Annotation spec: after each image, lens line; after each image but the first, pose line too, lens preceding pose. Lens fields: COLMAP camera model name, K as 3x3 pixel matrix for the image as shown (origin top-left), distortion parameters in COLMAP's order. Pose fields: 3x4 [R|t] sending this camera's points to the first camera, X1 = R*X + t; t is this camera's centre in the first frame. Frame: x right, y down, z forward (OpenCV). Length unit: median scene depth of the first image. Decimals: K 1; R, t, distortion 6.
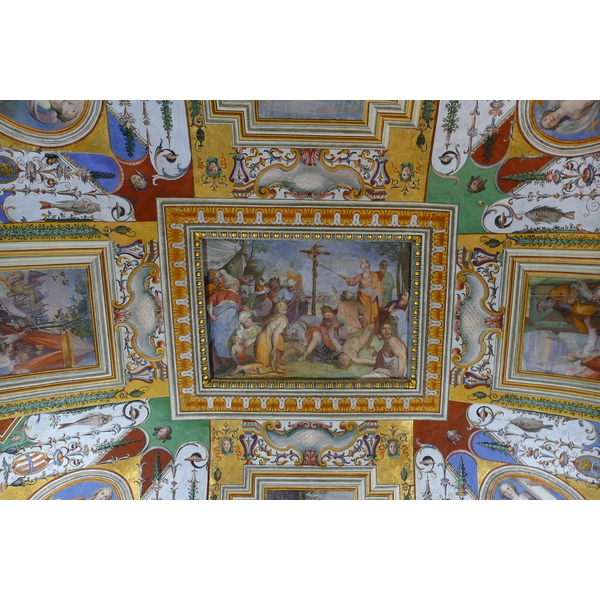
lens RADIAL K [[480.5, 0, 300.0], [0, 480.5, 299.9], [0, 0, 1]] dist [-0.009629, -0.001964]
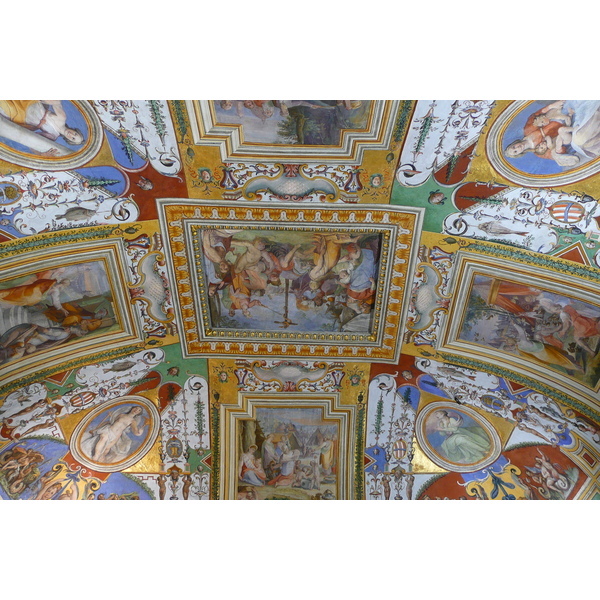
lens RADIAL K [[480.5, 0, 299.9], [0, 480.5, 299.7], [0, 0, 1]] dist [-0.009629, -0.001964]
pose [[-0.999660, -0.013745, -0.022151, 0.023374], [0.025577, -0.681421, -0.731445, 0.913316], [-0.005041, -0.731763, 0.681541, 0.165997]]
